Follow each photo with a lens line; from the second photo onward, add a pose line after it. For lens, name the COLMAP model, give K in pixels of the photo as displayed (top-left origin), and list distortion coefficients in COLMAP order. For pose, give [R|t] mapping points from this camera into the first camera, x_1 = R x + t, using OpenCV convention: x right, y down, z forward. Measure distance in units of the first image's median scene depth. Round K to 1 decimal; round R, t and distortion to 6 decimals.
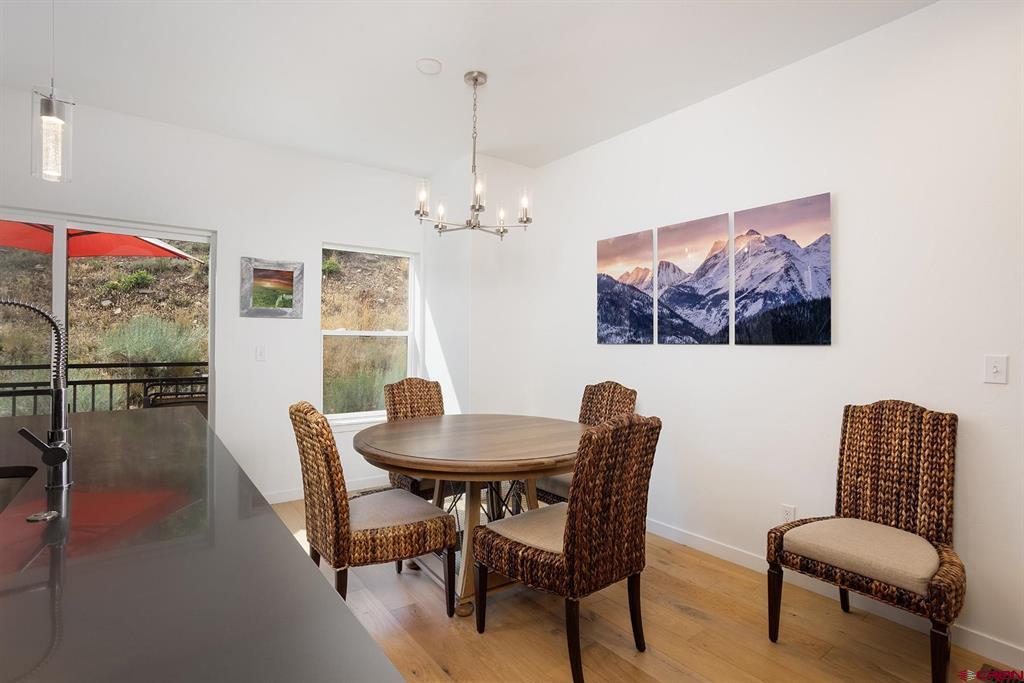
lens RADIAL K [[494.5, 0, 512.3], [0, 494.5, 339.5], [0, 0, 1]] dist [-0.024912, 0.009631]
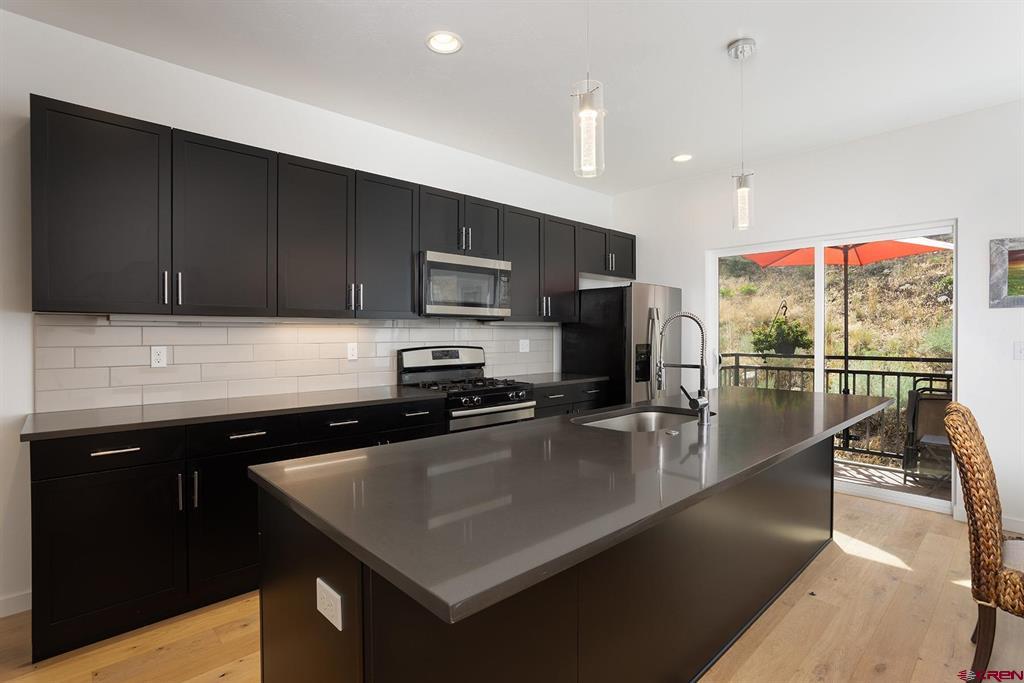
lens RADIAL K [[494.5, 0, 518.1], [0, 494.5, 337.6], [0, 0, 1]] dist [-0.024912, 0.009631]
pose [[0.113441, -0.000717, -0.993544, 0.206057], [0.005825, 0.999983, -0.000057, 0.000998], [0.993528, -0.005781, 0.113443, 0.055672]]
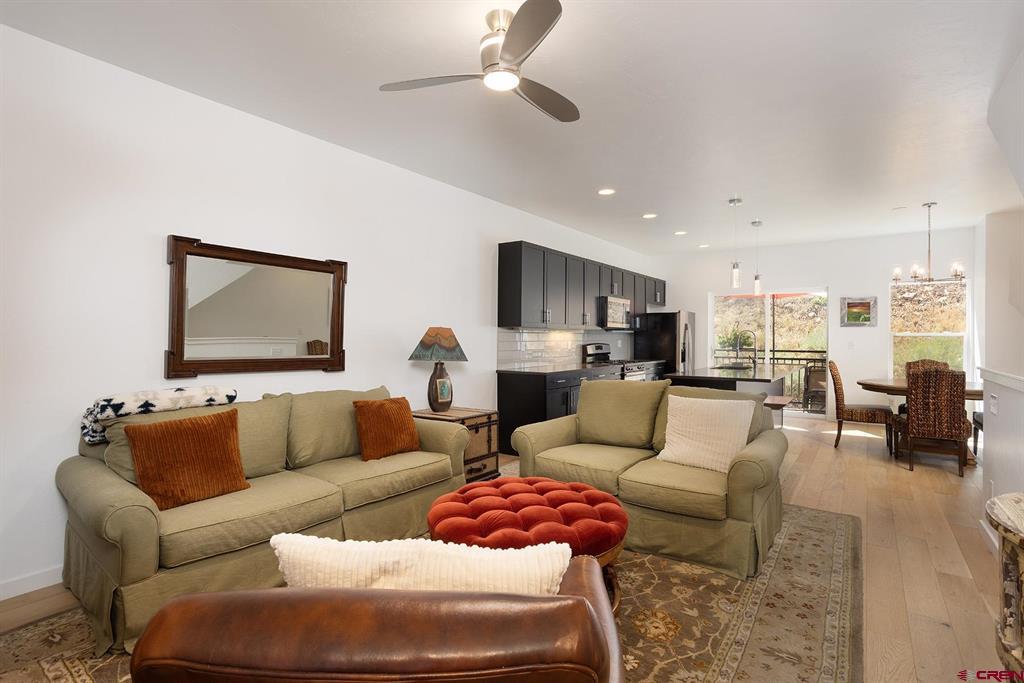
lens RADIAL K [[494.5, 0, 516.9], [0, 494.5, 336.2], [0, 0, 1]] dist [-0.024912, 0.009631]
pose [[0.296257, -0.009086, -0.955065, 0.930491], [0.001957, 0.999958, -0.008906, 0.005912], [0.955106, 0.000769, 0.296263, -0.831075]]
